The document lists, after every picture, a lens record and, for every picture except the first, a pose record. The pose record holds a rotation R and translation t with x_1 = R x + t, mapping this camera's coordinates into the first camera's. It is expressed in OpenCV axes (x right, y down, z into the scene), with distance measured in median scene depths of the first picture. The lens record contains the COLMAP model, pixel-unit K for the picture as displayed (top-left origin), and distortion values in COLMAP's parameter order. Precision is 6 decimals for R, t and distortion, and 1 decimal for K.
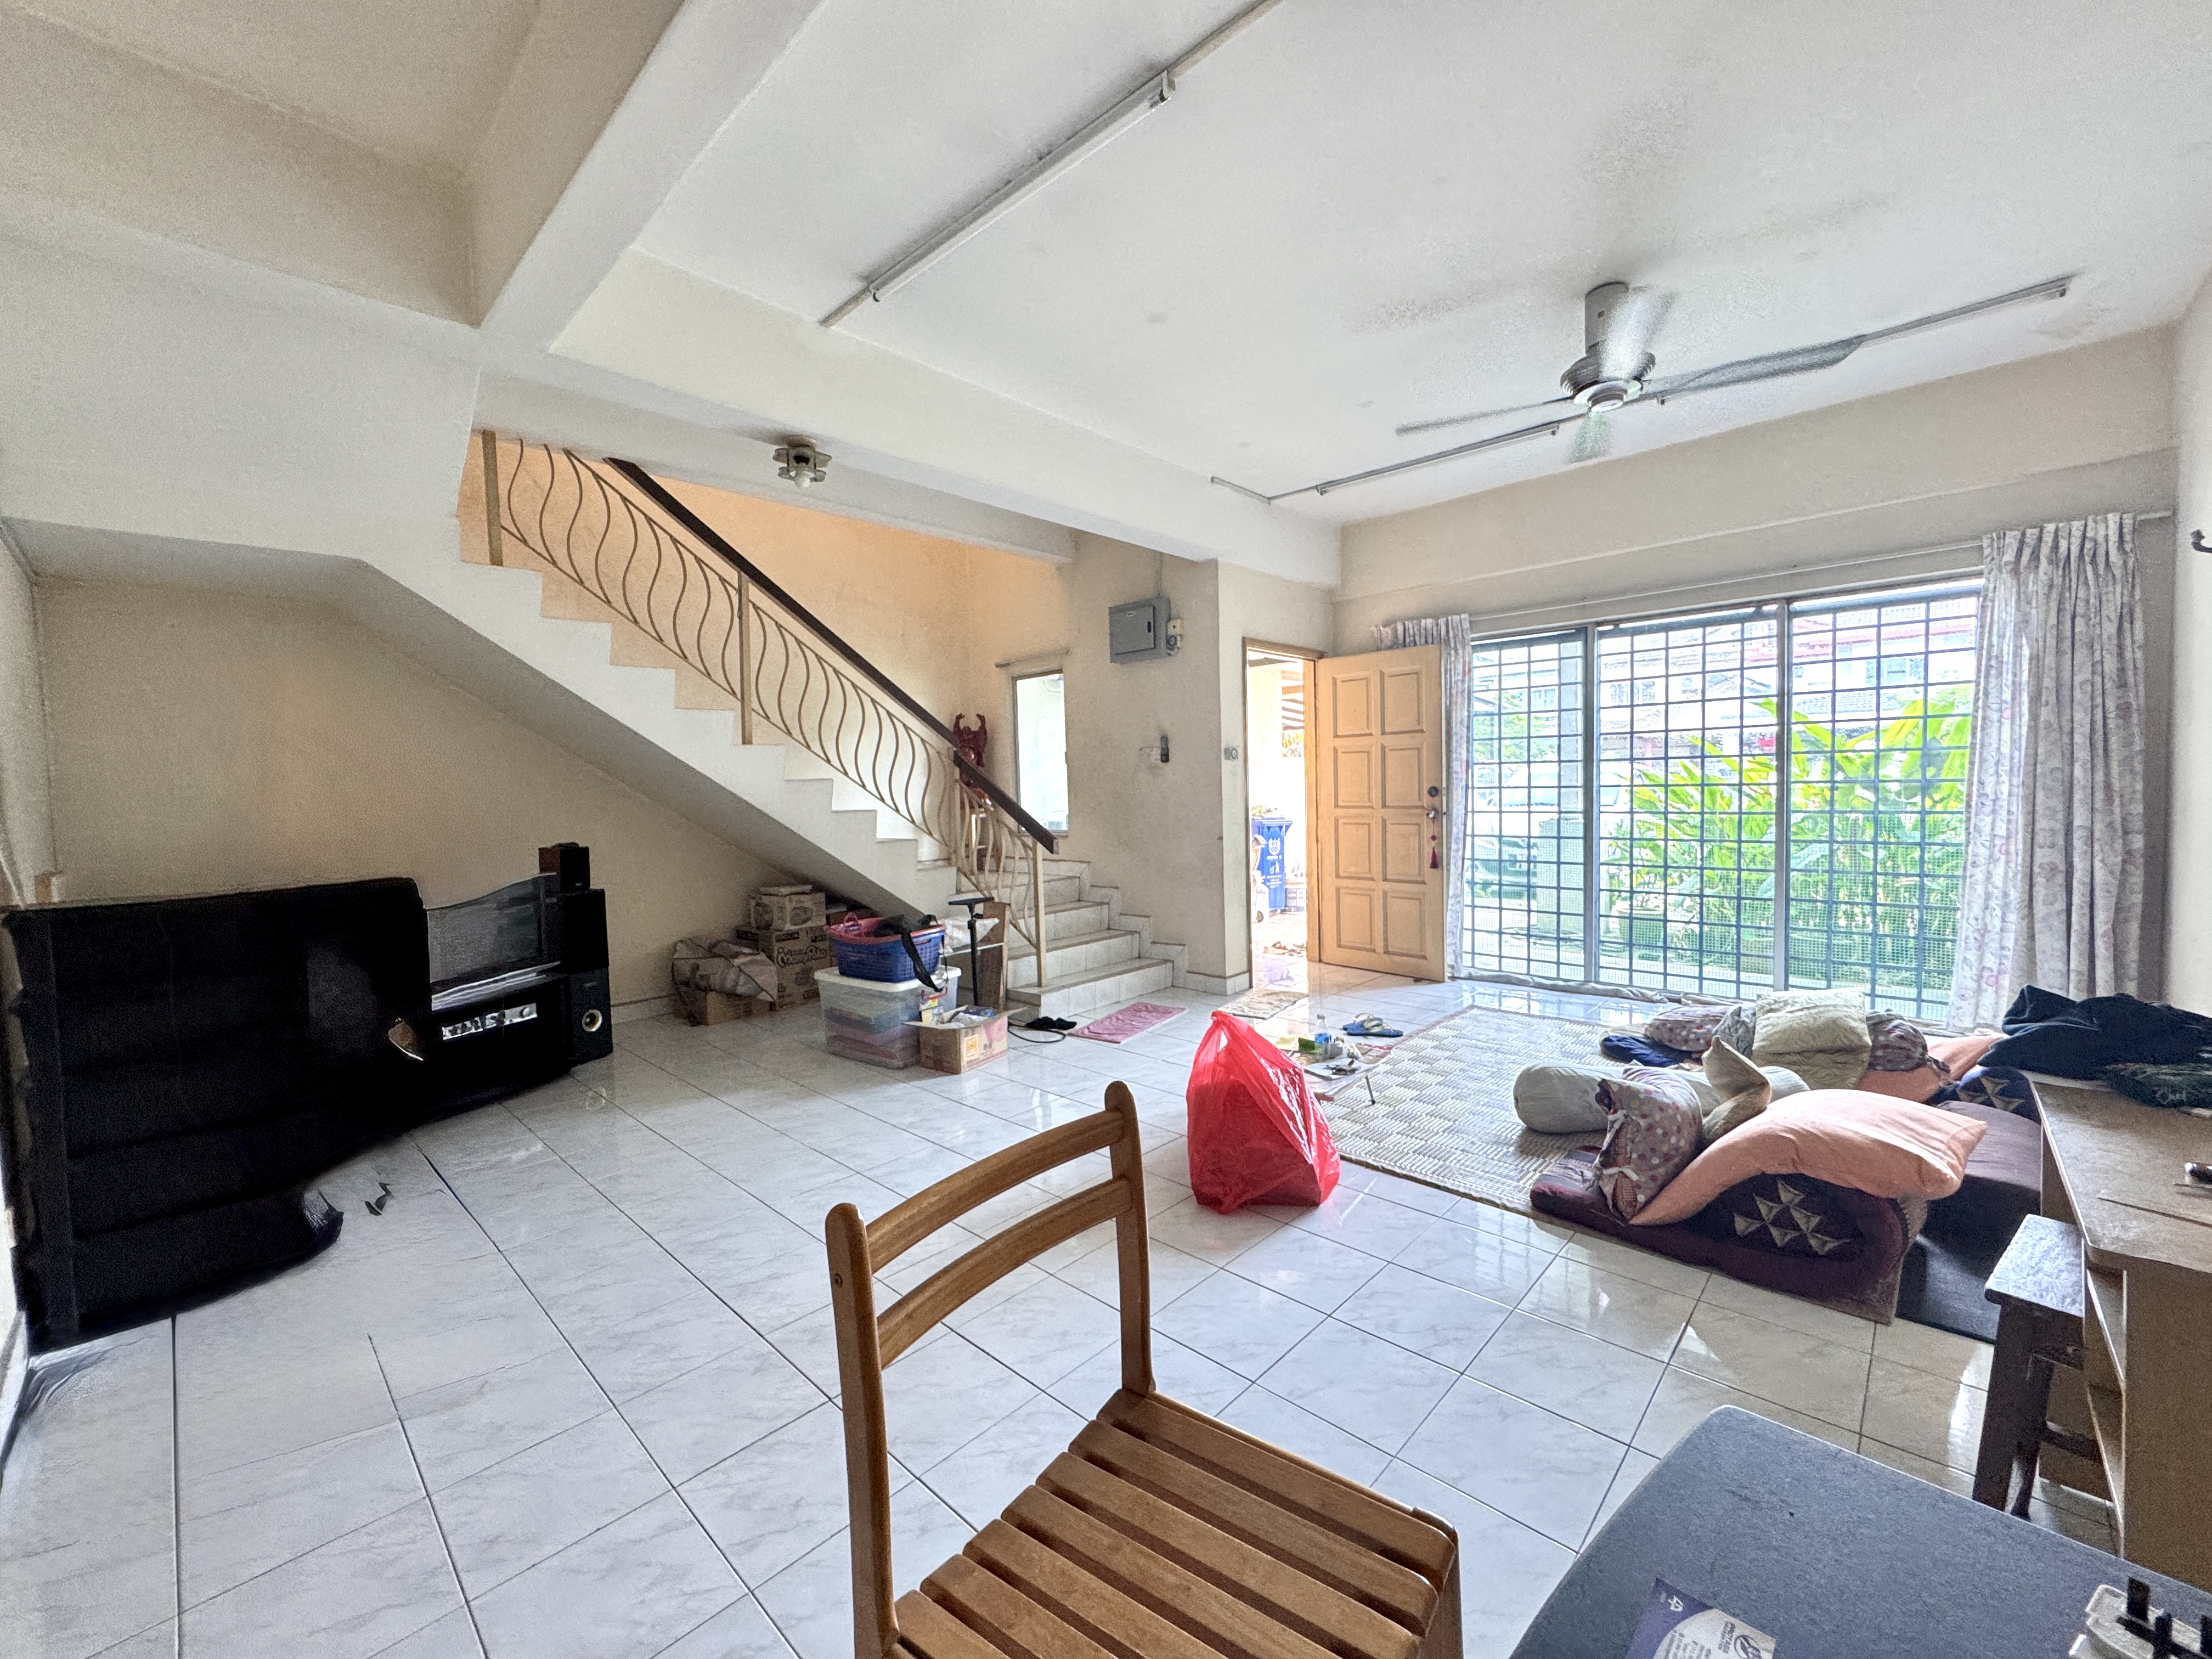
lens RADIAL K [[885.8, 0, 1103.4], [0, 885.8, 827.3], [0, 0, 1]] dist [-0.004143, 0.000885]
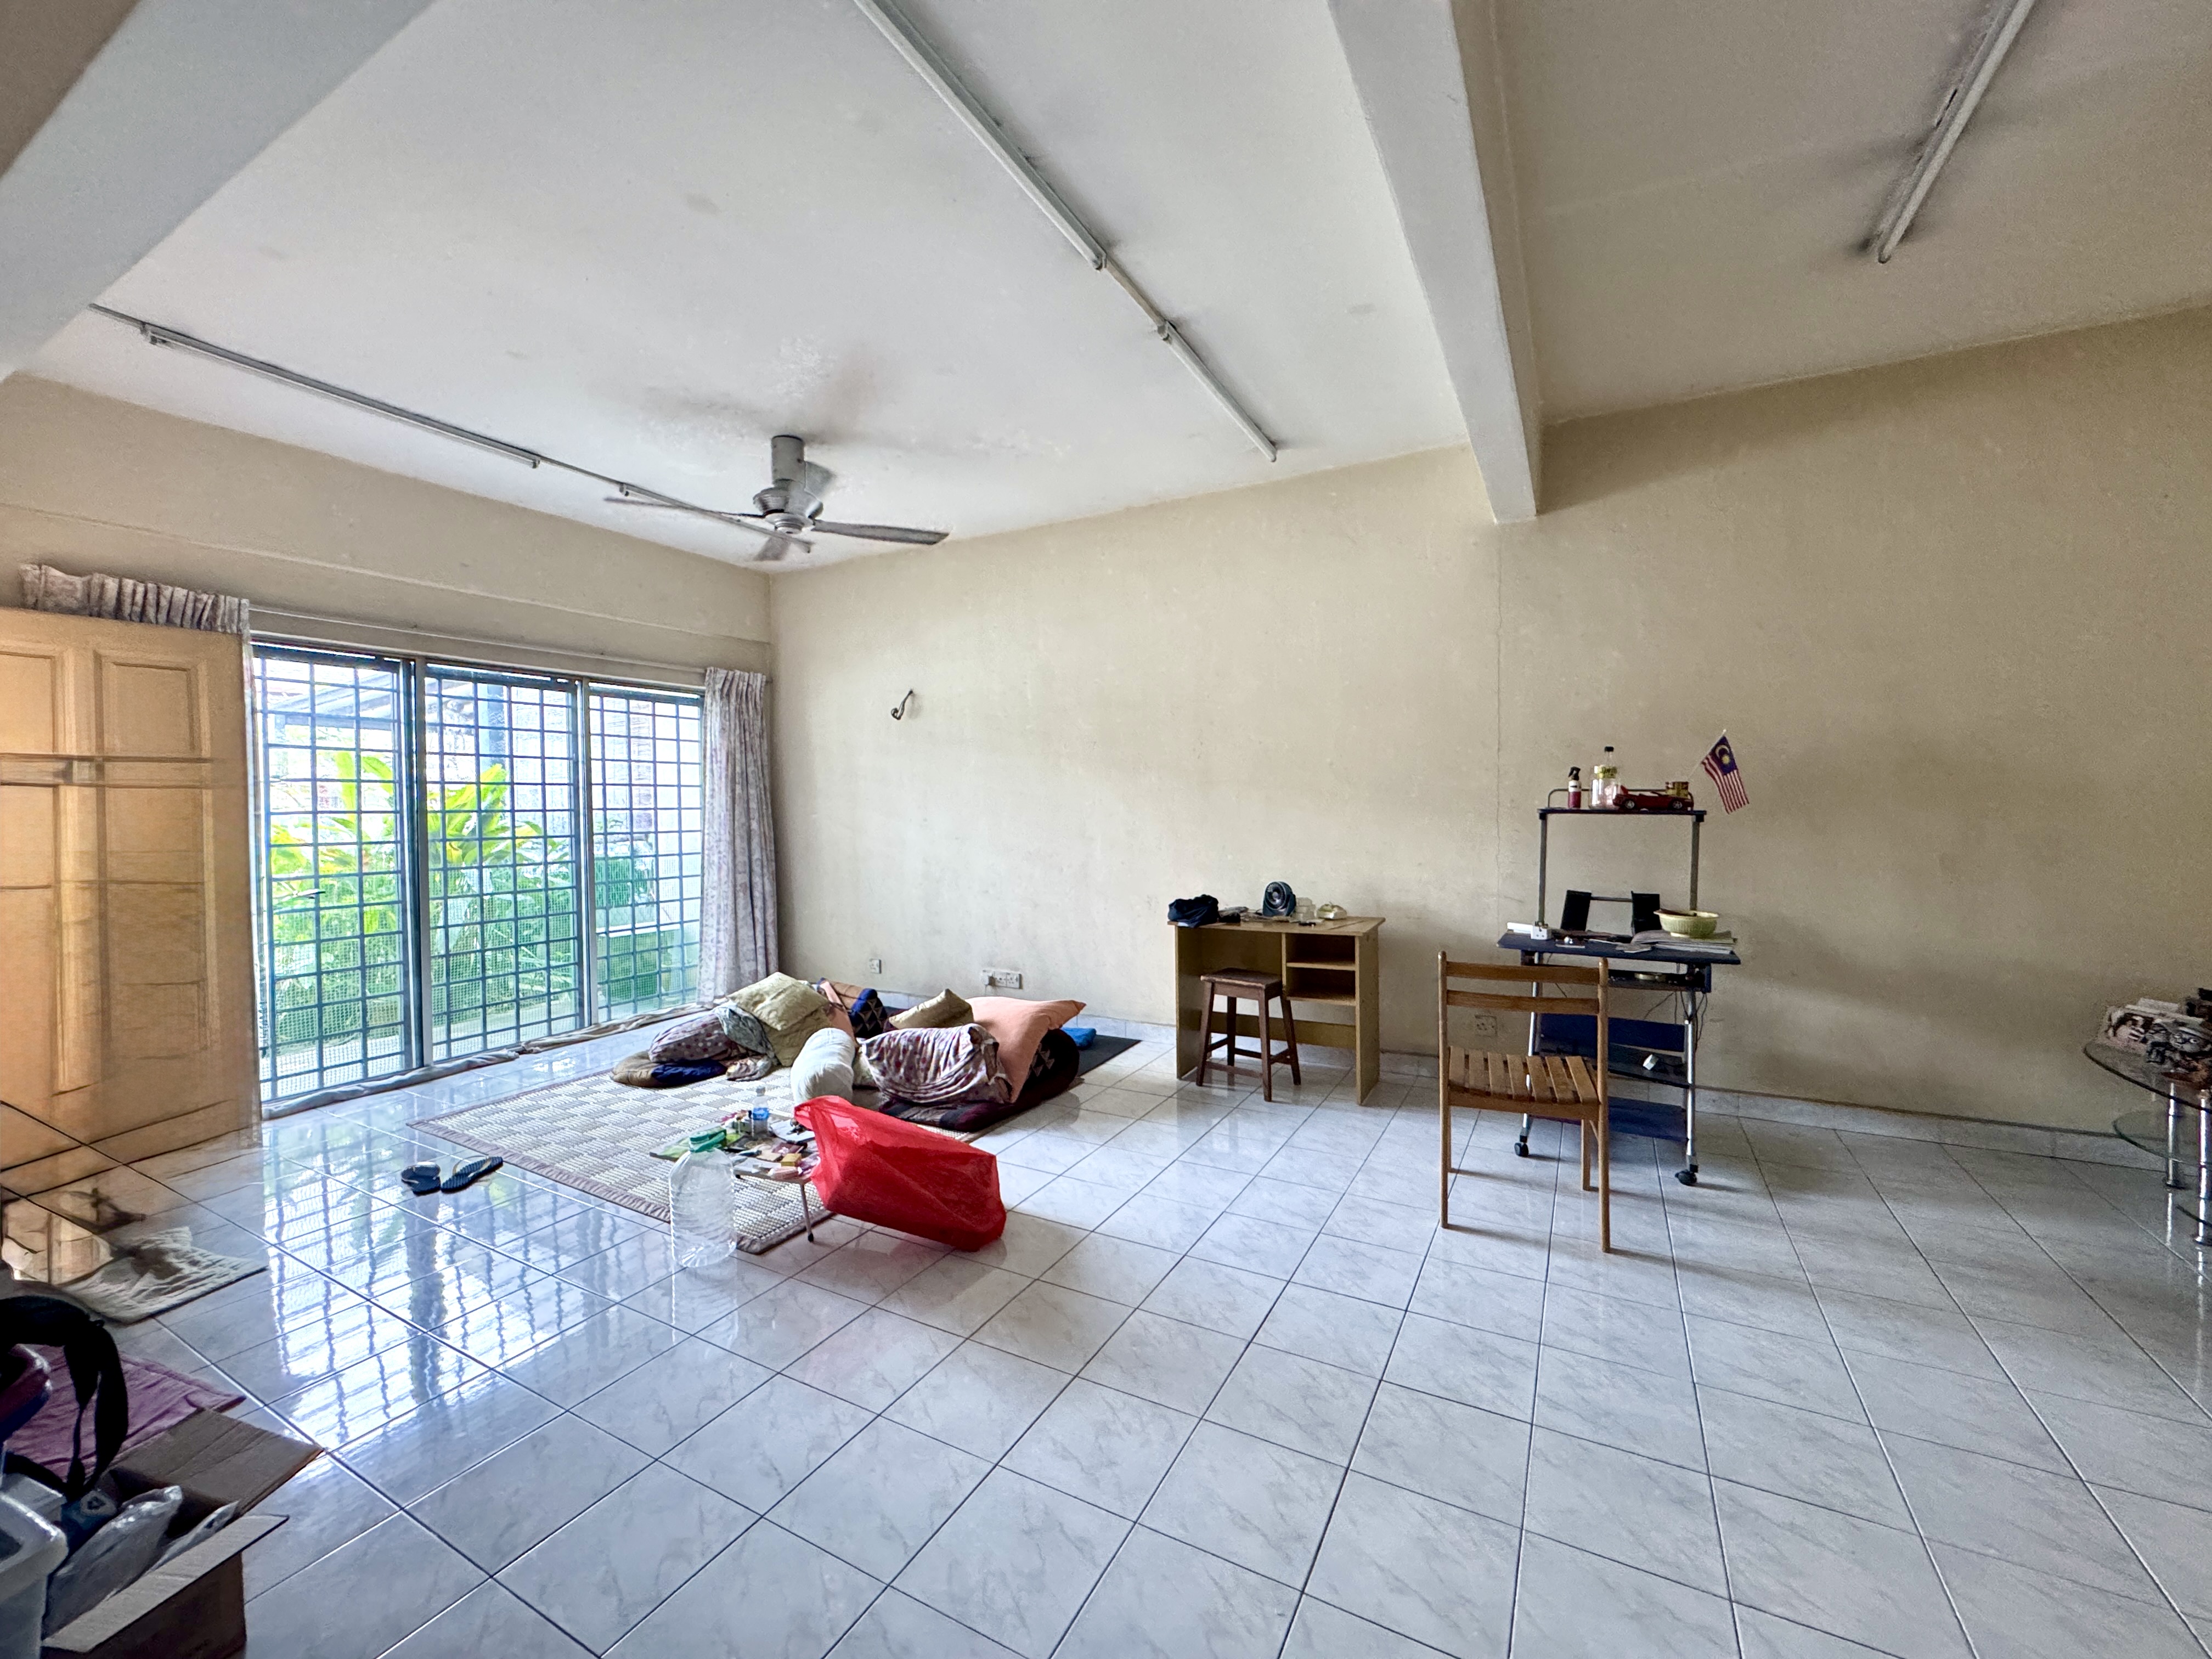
lens RADIAL K [[890.3, 0, 1097.3], [0, 890.3, 827.9], [0, 0, 1]] dist [0.000627, 0.000328]
pose [[-0.251324, 0.004367, 0.967893, -0.487262], [0.063013, 0.997942, 0.011859, -0.028678], [-0.965850, 0.063971, -0.251082, 0.593135]]
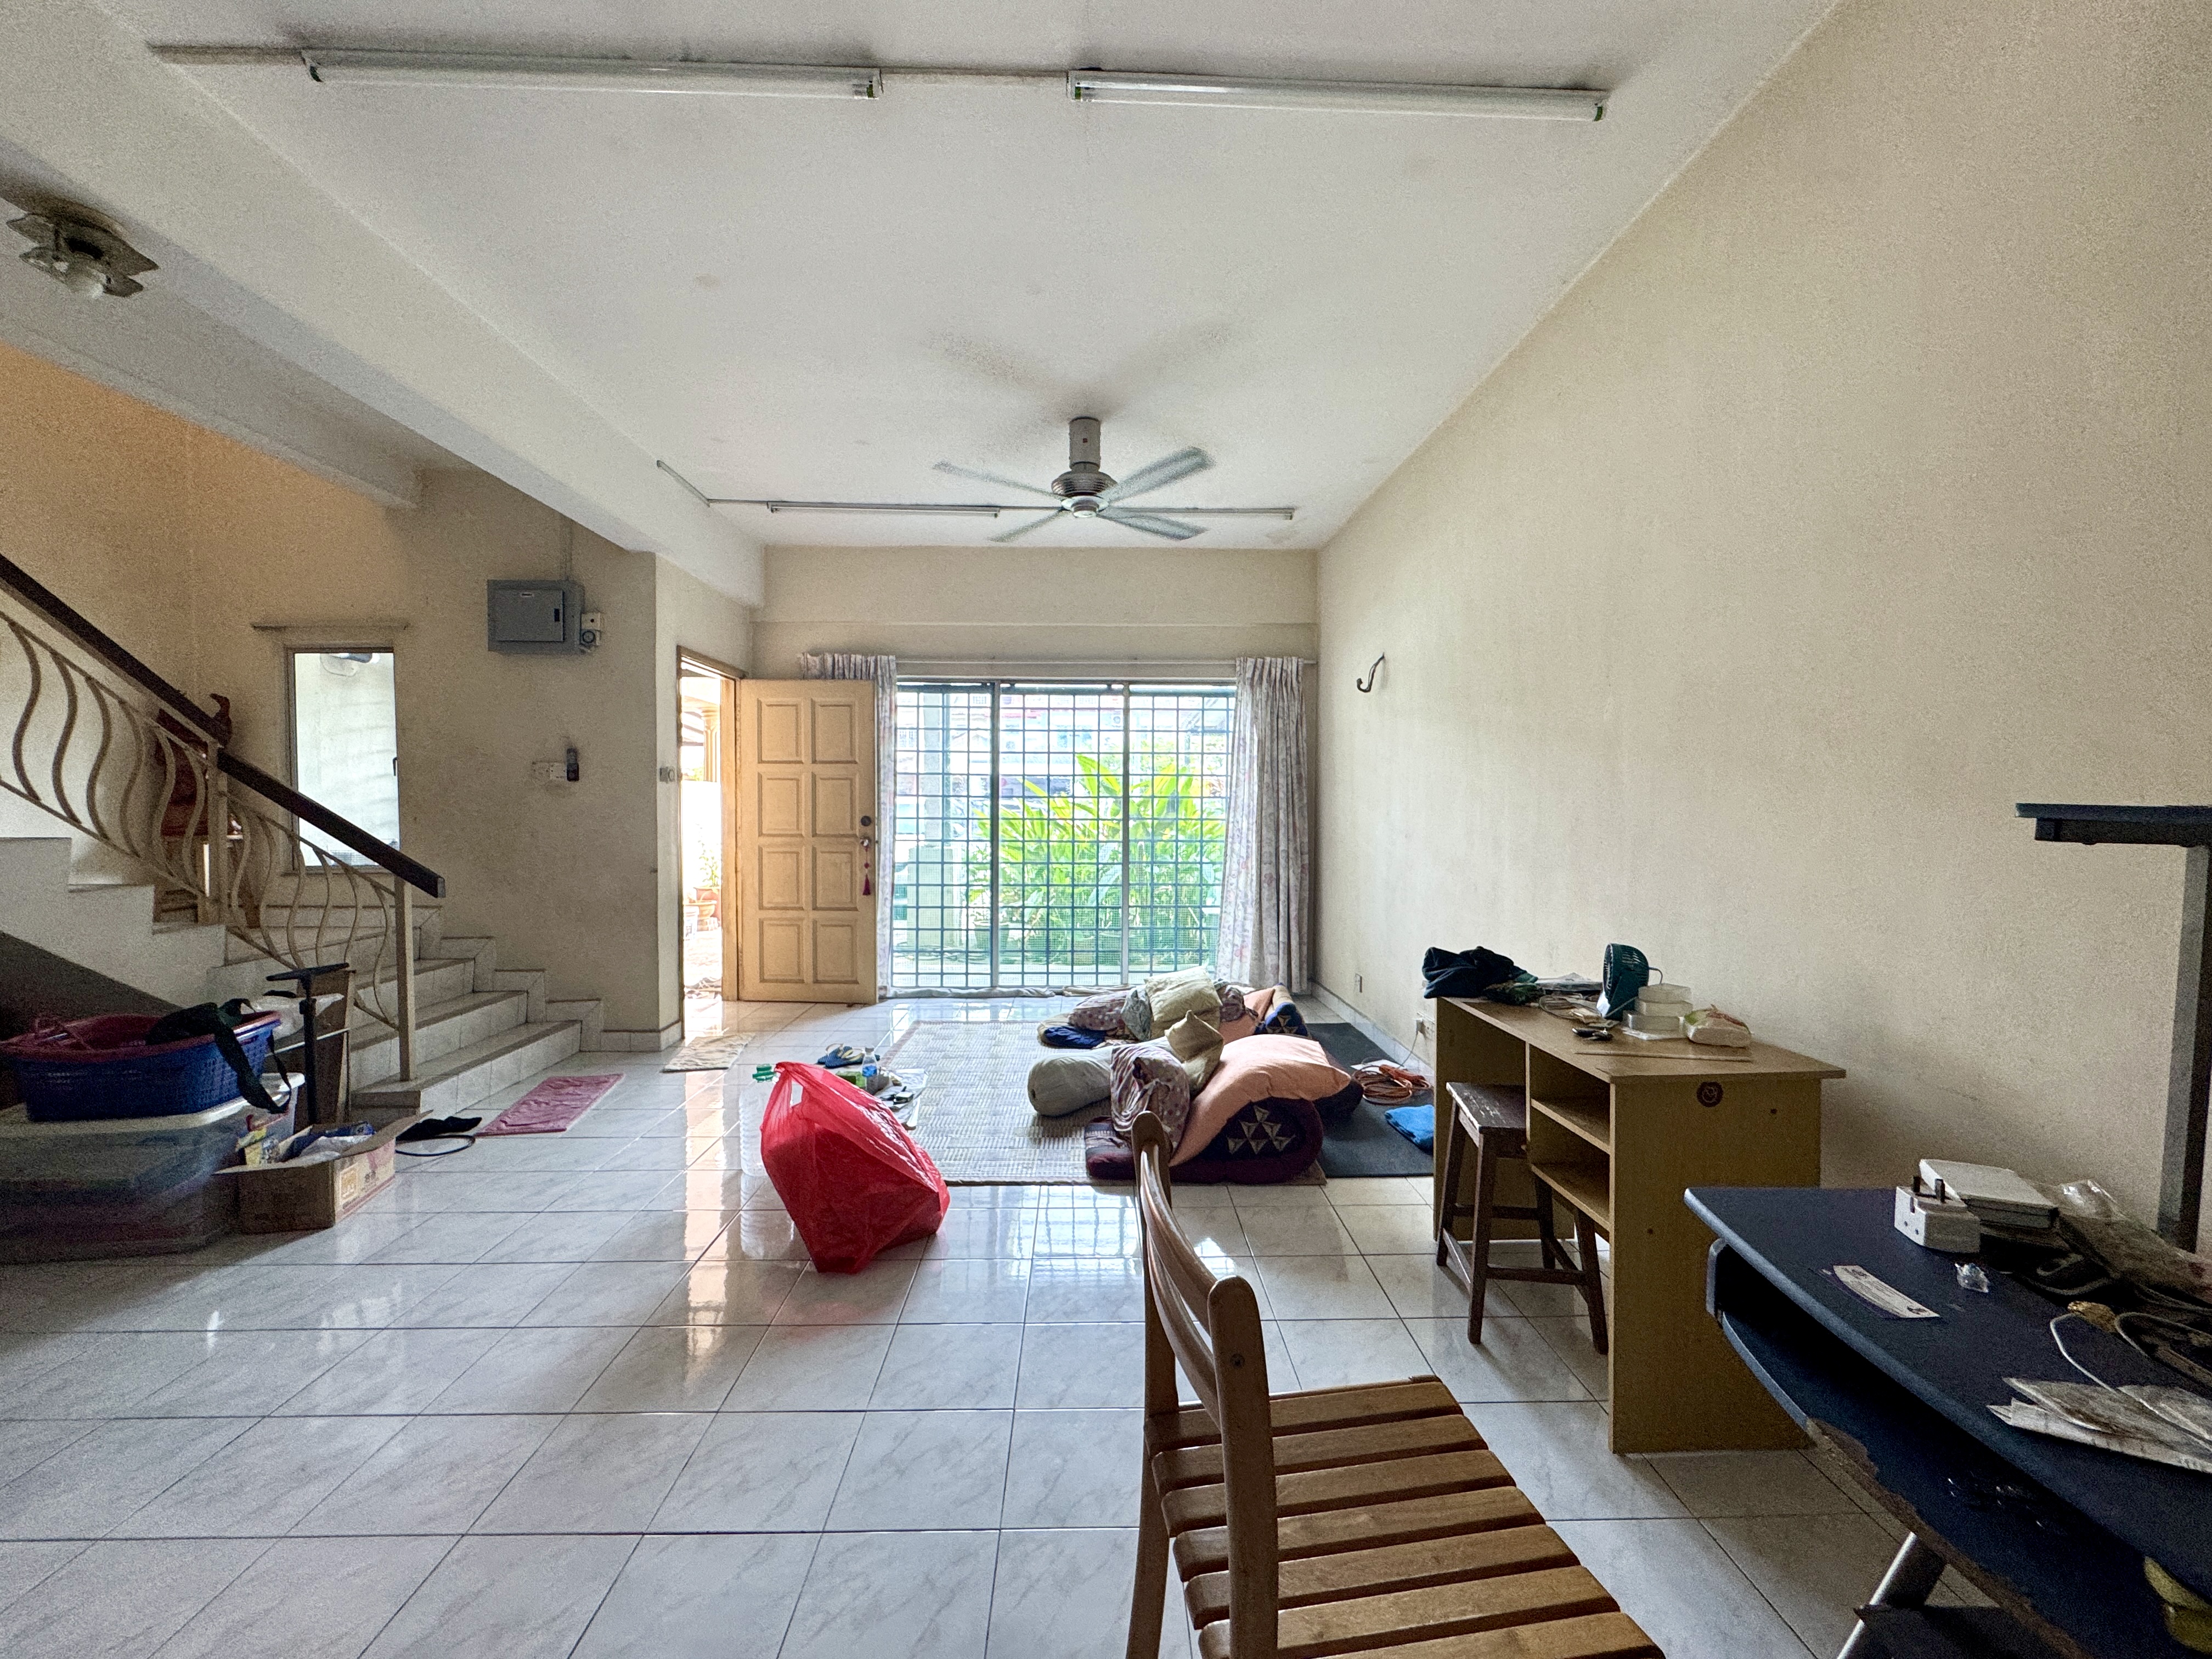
lens RADIAL K [[885.8, 0, 1103.4], [0, 885.8, 827.3], [0, 0, 1]] dist [-0.004143, 0.000885]
pose [[0.708314, 0.010231, 0.705824, -0.181127], [0.010777, 0.999622, -0.025304, -0.004070], [-0.705816, 0.025530, 0.707936, 0.074296]]
